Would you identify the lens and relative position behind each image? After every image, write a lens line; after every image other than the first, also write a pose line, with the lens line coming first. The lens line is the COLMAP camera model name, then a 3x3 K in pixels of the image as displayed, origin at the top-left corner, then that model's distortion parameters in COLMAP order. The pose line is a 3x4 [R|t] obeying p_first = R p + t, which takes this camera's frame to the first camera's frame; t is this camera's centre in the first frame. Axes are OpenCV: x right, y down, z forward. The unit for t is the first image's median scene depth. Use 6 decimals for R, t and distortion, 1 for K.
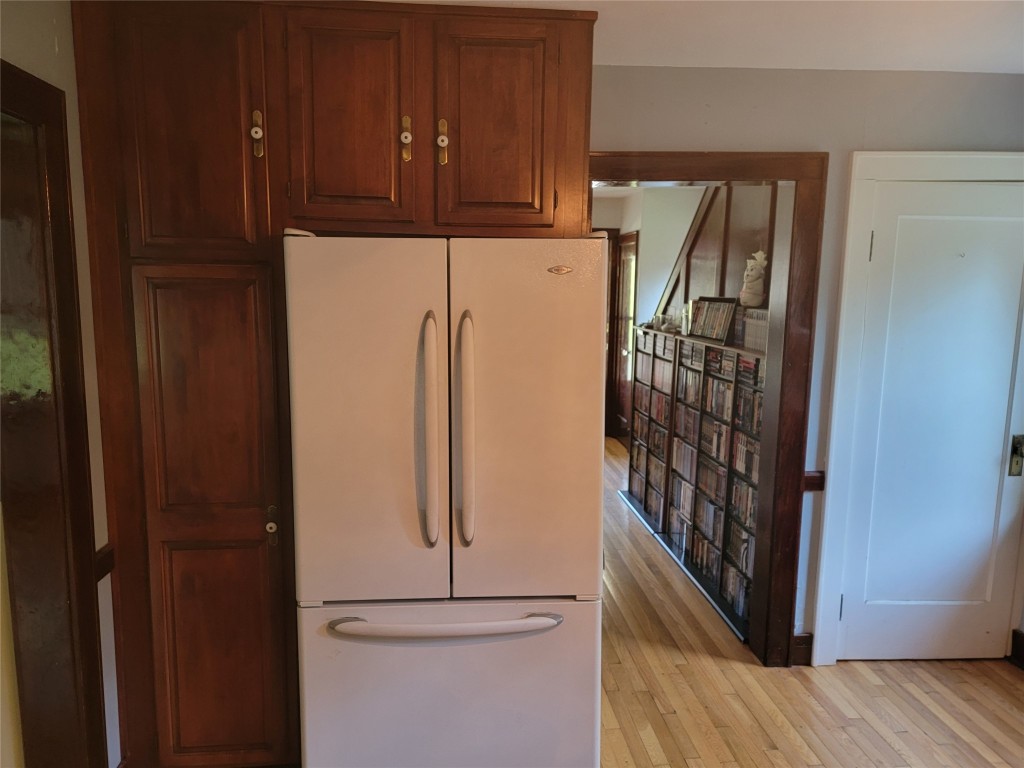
lens RADIAL K [[765.2, 0, 512.0], [0, 765.2, 393.7], [0, 0, 1]] dist [0.107759, -0.110814]
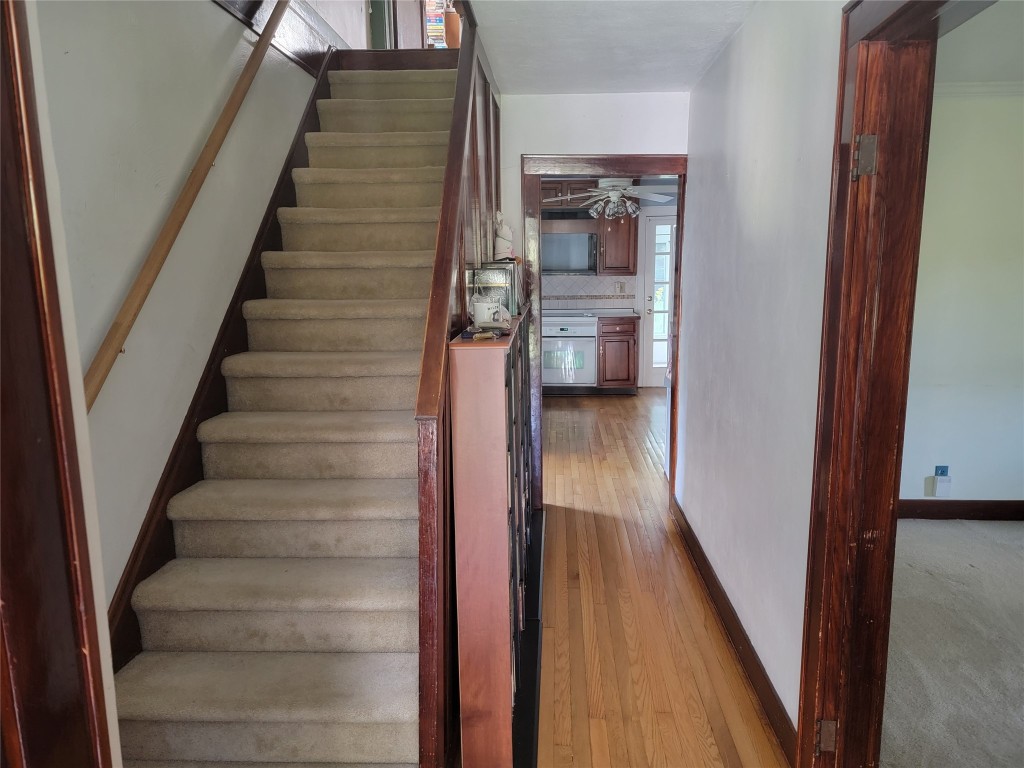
lens RADIAL K [[765.2, 0, 512.0], [0, 765.2, 393.7], [0, 0, 1]] dist [0.107759, -0.110814]
pose [[-0.988832, -0.029755, 0.146032, 0.168918], [0.020152, 0.944172, 0.328836, -0.323023], [-0.147664, 0.328106, -0.933028, 2.242448]]
